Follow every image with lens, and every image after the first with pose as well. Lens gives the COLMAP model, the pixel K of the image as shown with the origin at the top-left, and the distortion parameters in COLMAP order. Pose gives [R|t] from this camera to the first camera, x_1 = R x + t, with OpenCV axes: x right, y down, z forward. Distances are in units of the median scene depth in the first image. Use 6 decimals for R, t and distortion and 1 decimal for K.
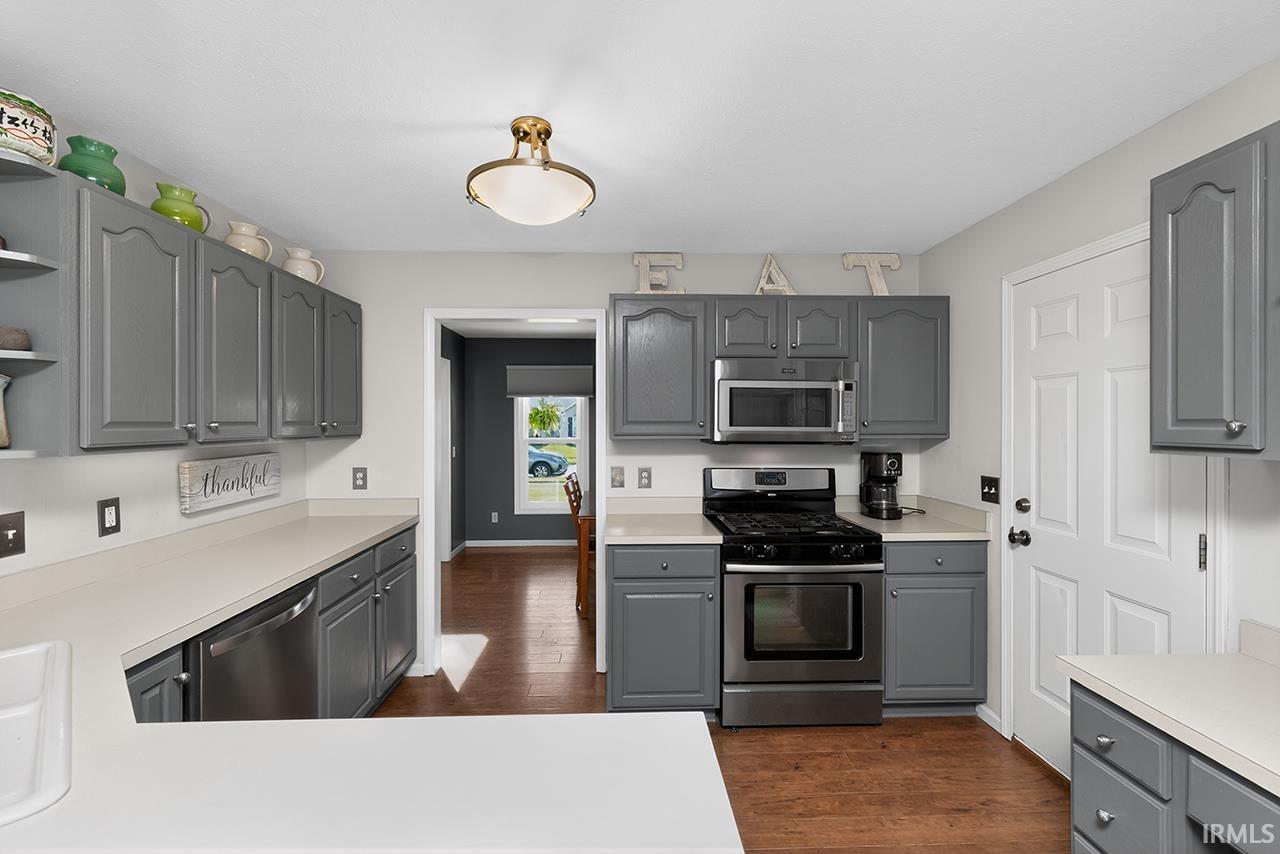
lens RADIAL K [[555.2, 0, 640.0], [0, 555.2, 427.0], [0, 0, 1]] dist [-0.001807, -0.000386]
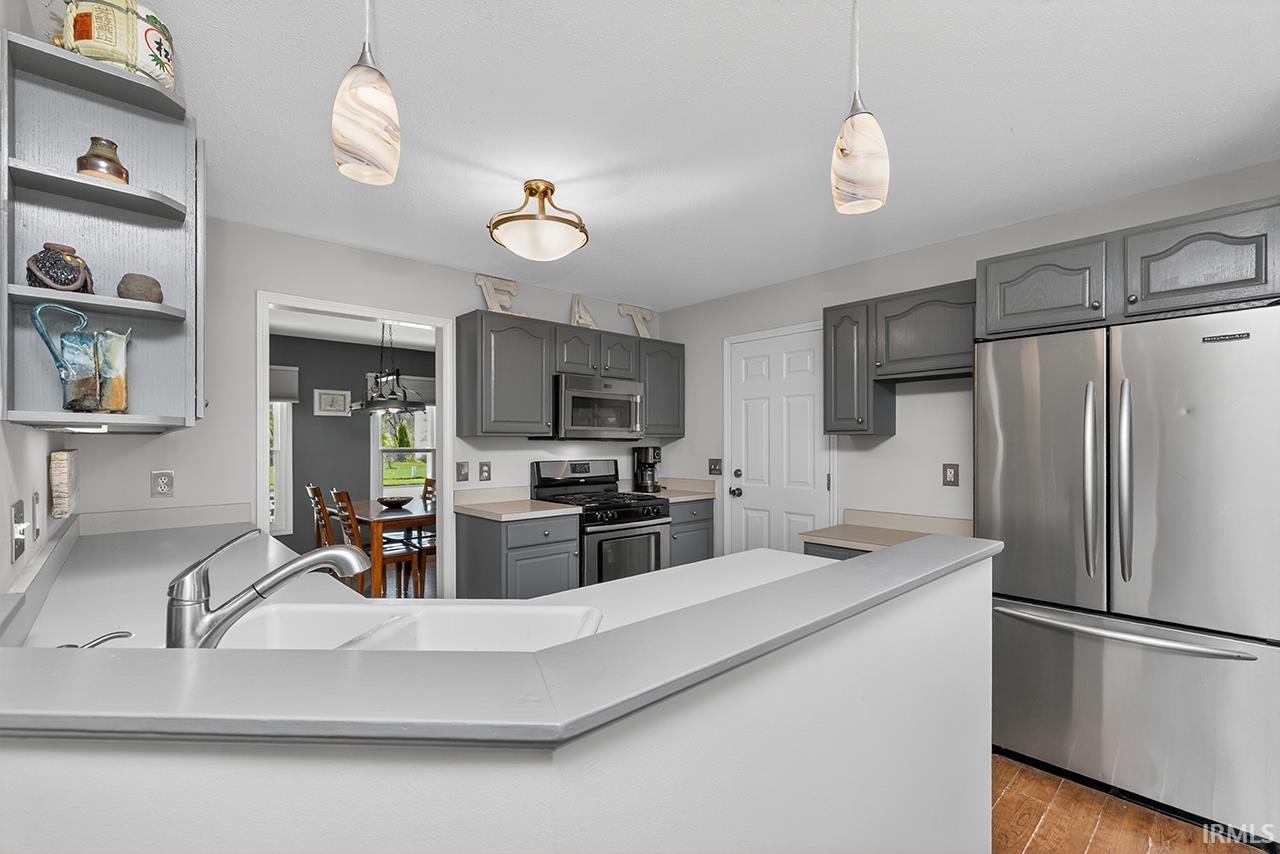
lens RADIAL K [[557.0, 0, 656.8], [0, 557.0, 442.8], [0, 0, 1]] dist [-0.001301, -0.000090]
pose [[0.750796, -0.002059, 0.660531, -0.566789], [0.008213, 0.999947, -0.006217, 0.049883], [-0.660483, 0.010093, 0.750773, -0.113865]]
